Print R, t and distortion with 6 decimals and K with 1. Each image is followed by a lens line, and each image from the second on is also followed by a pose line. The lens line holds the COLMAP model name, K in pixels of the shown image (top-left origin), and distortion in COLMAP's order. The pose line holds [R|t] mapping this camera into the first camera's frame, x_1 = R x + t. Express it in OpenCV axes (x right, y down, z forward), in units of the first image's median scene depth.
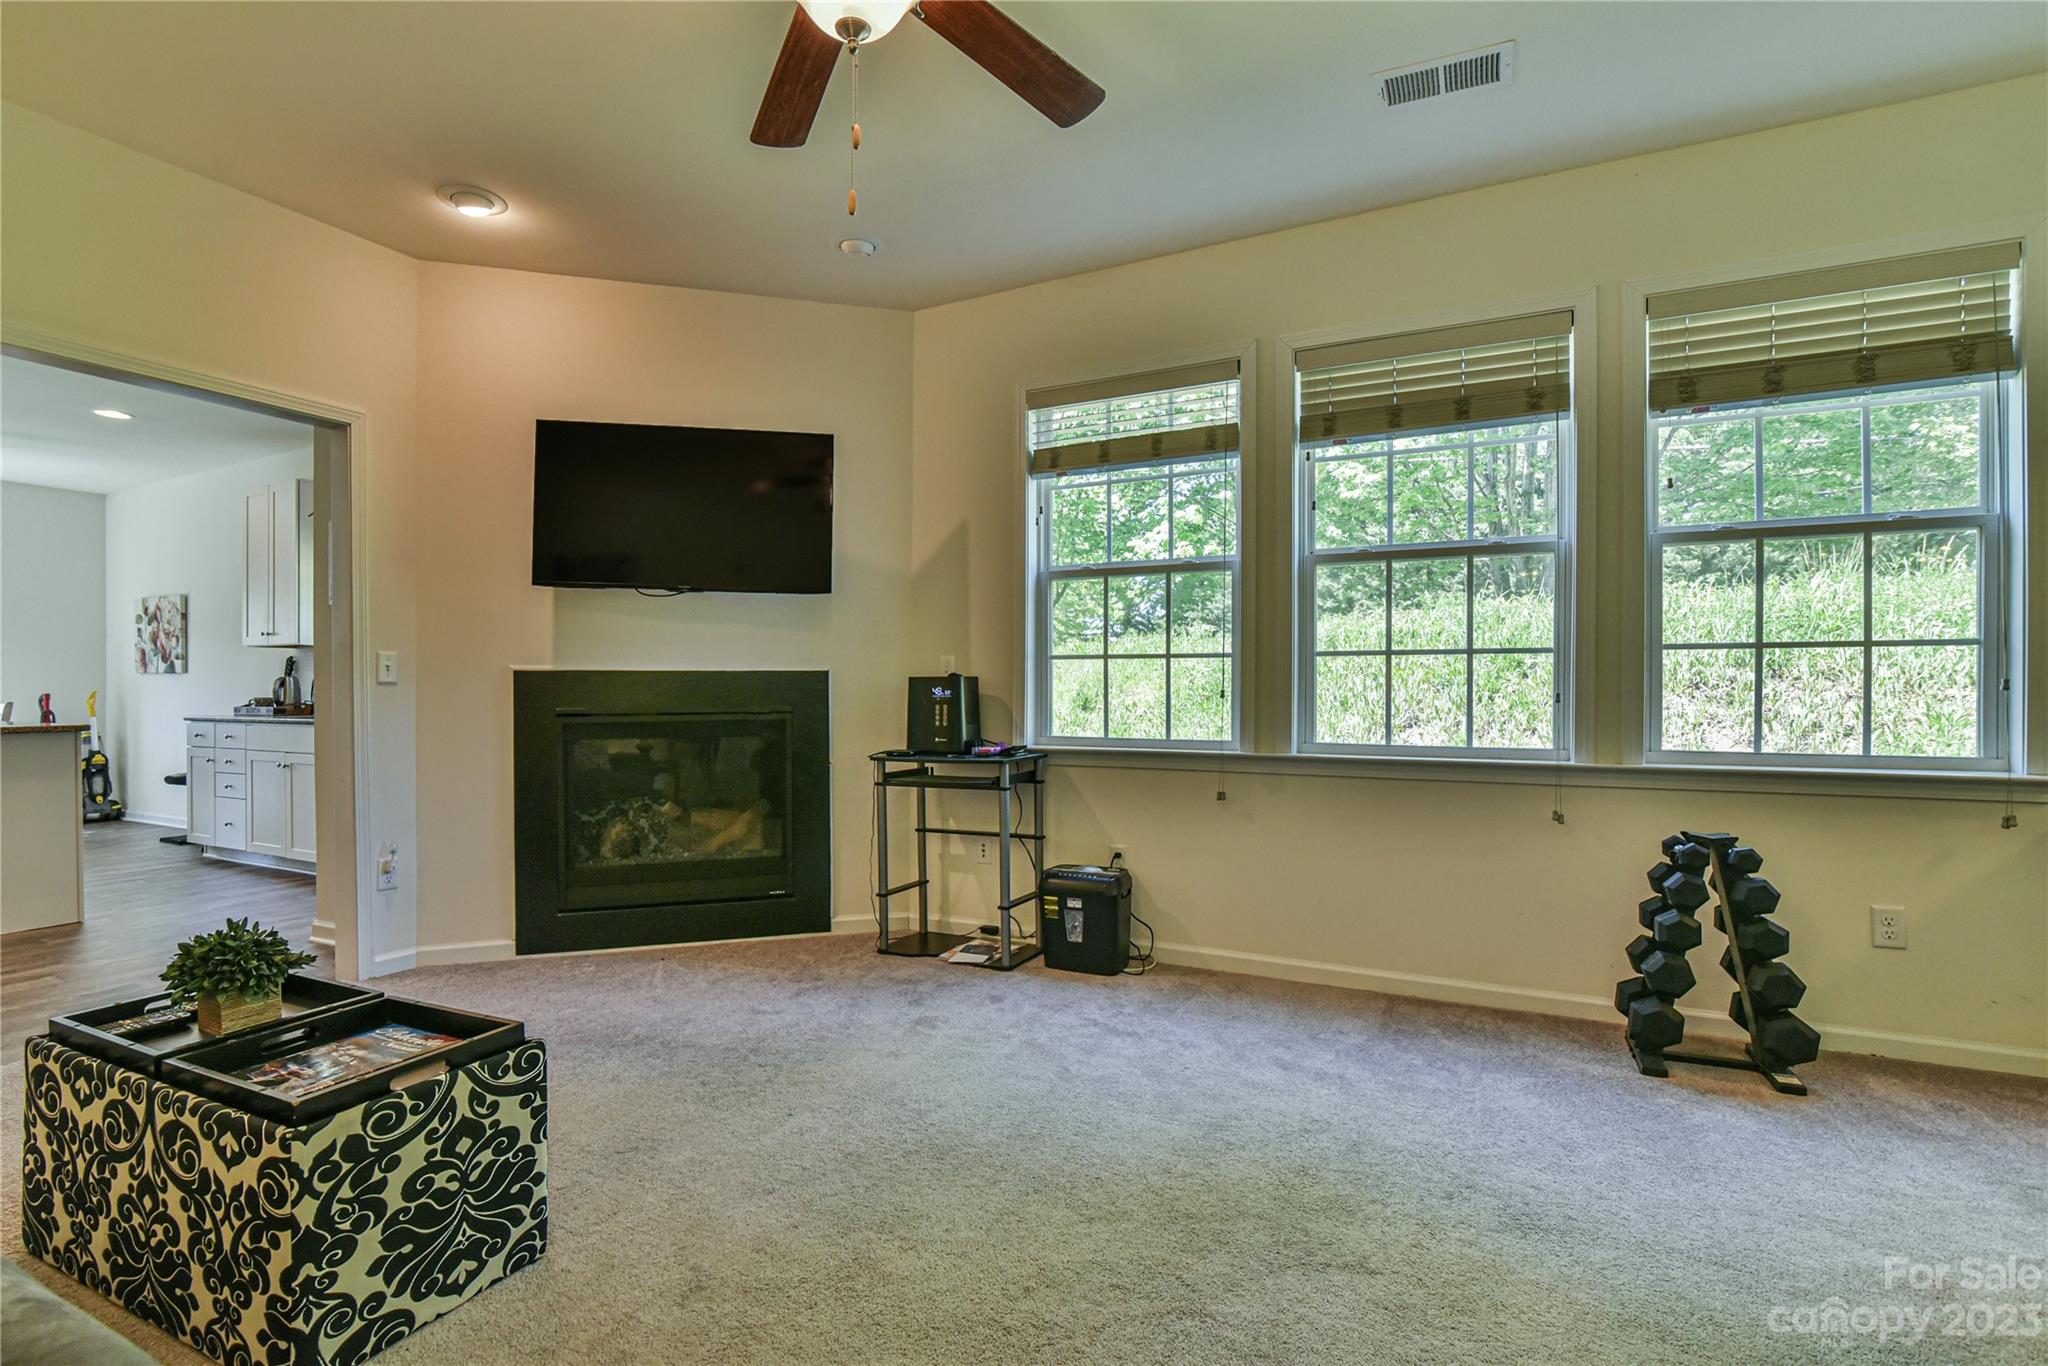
lens RADIAL K [[938.0, 0, 1022.2], [0, 938.0, 696.1], [0, 0, 1]] dist [-0.020817, -0.000038]
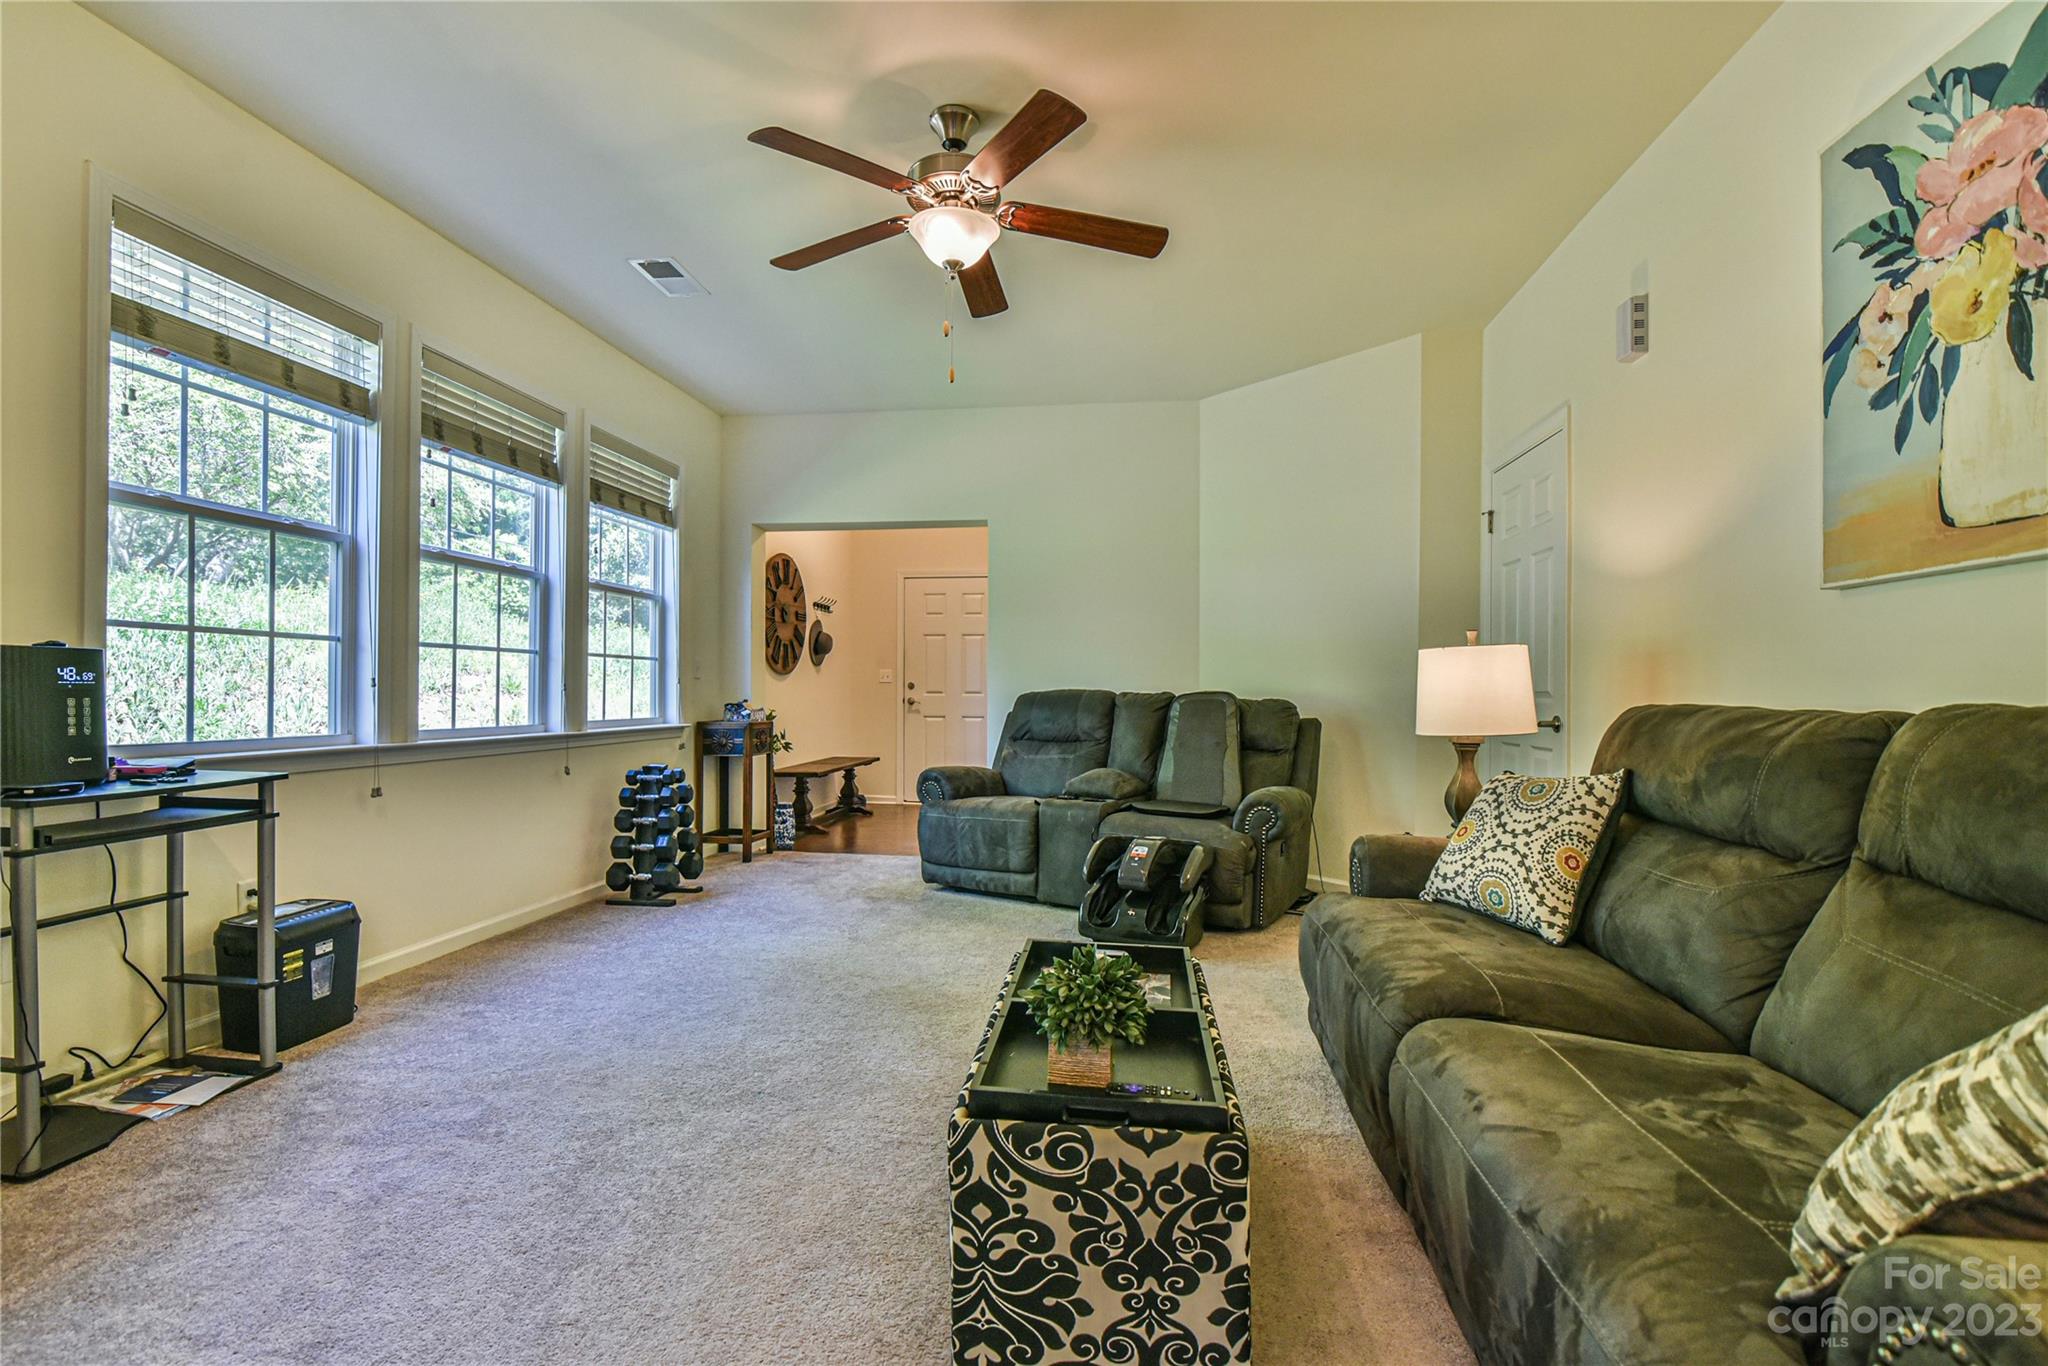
lens RADIAL K [[938.0, 0, 1022.2], [0, 938.0, 696.1], [0, 0, 1]] dist [-0.020817, -0.000038]
pose [[-0.329351, -0.009627, 0.944159, -0.958044], [-0.005660, 0.999950, 0.008222, 0.000406], [-0.944191, -0.002636, -0.329389, 0.774999]]
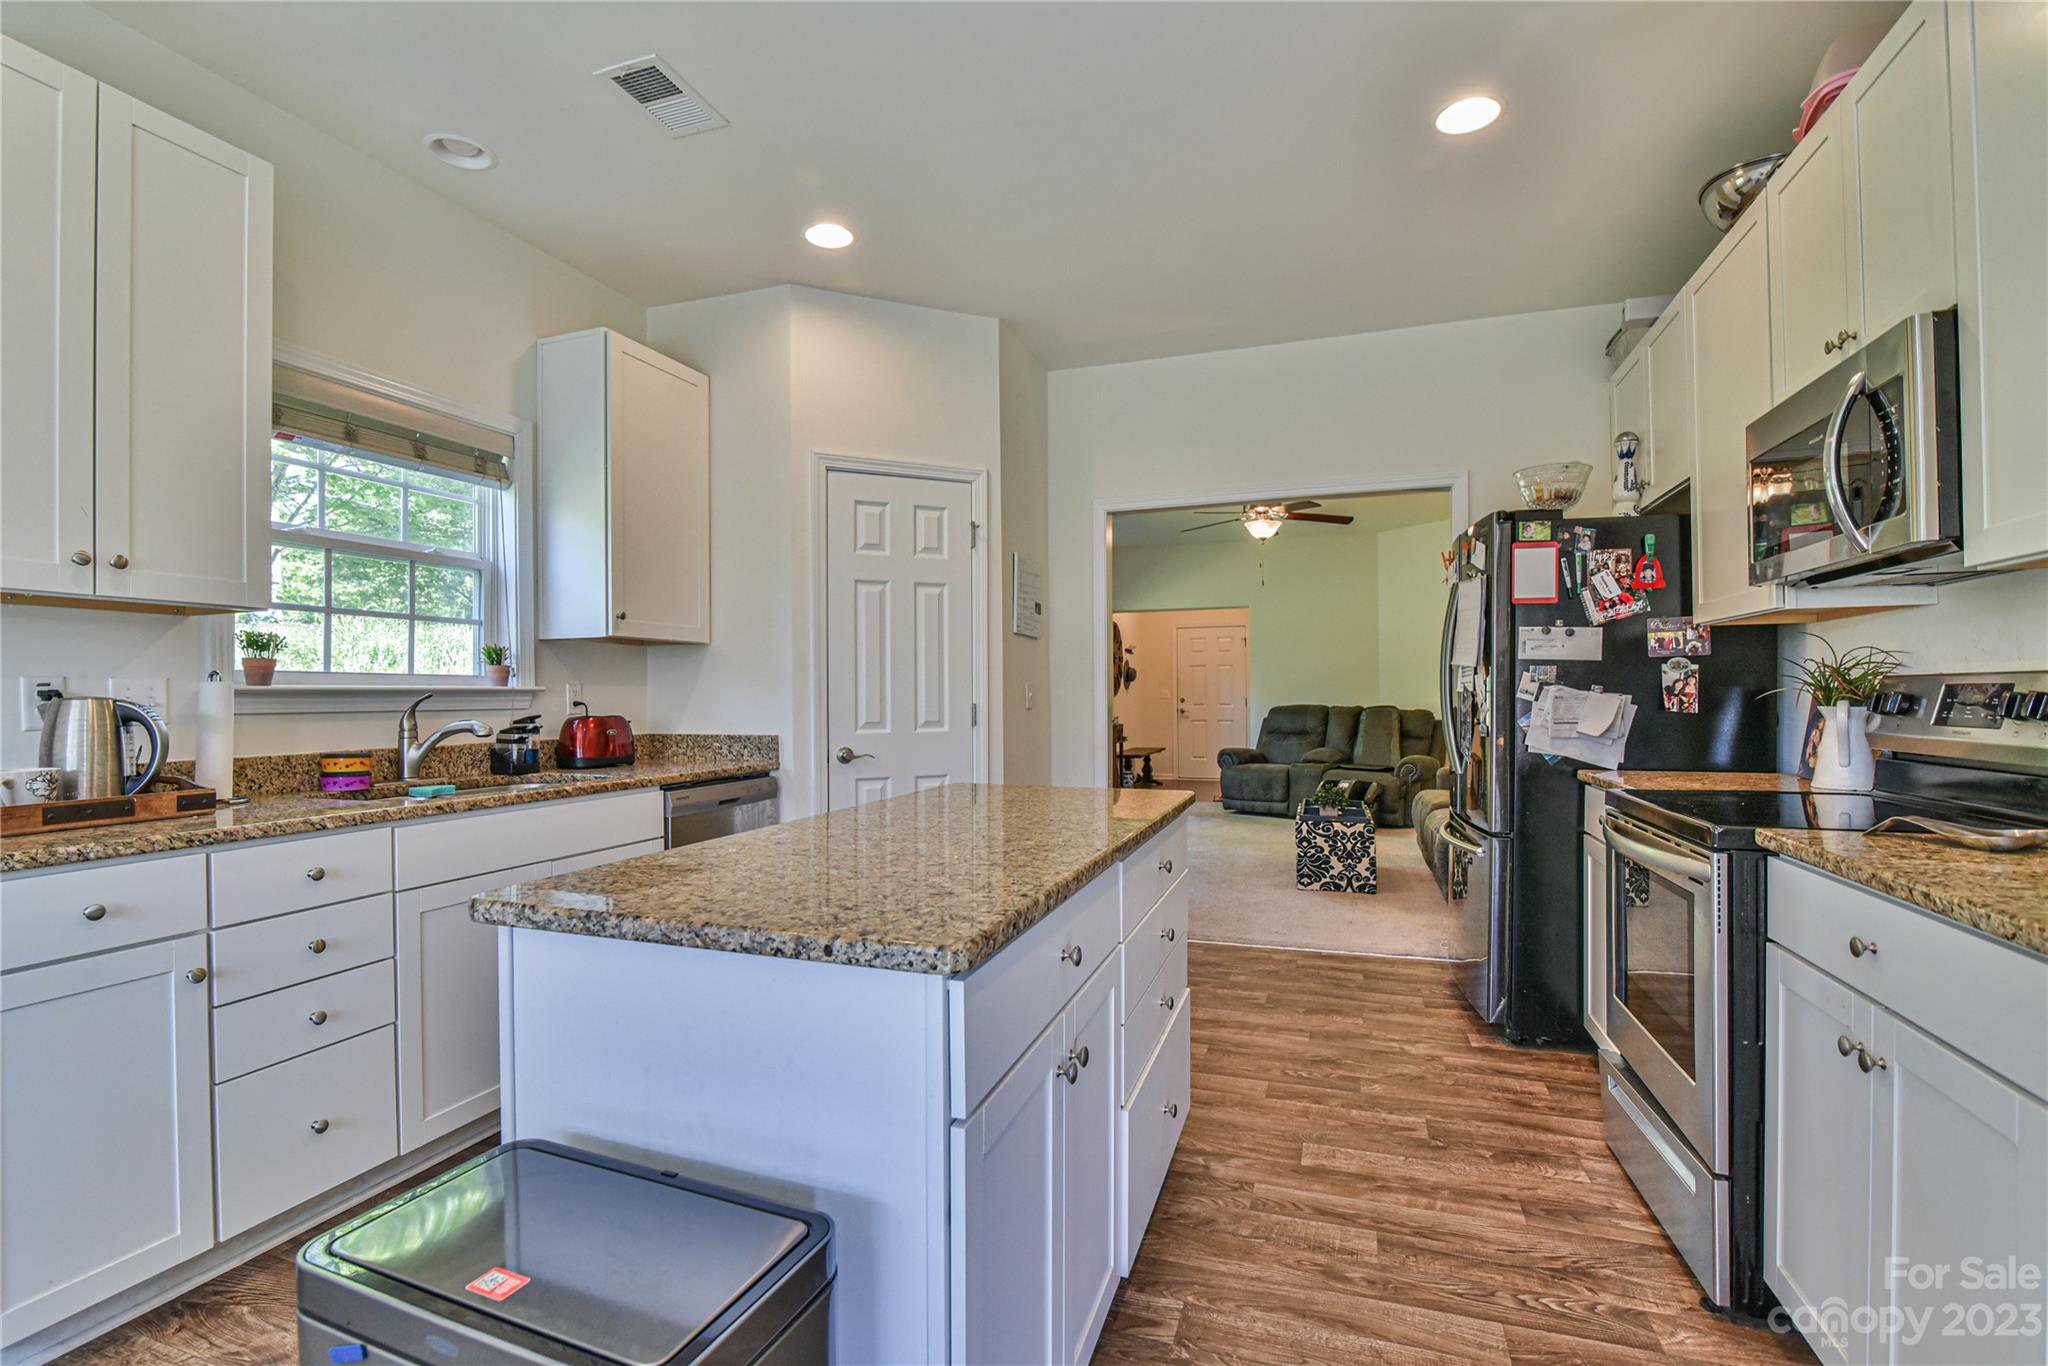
lens RADIAL K [[938.0, 0, 1022.2], [0, 938.0, 696.1], [0, 0, 1]] dist [-0.020817, -0.000038]
pose [[-0.131804, -0.001383, 0.991275, -2.195883], [0.007735, 0.999967, 0.002424, -0.038371], [-0.991246, 0.007987, -0.131789, 1.395863]]
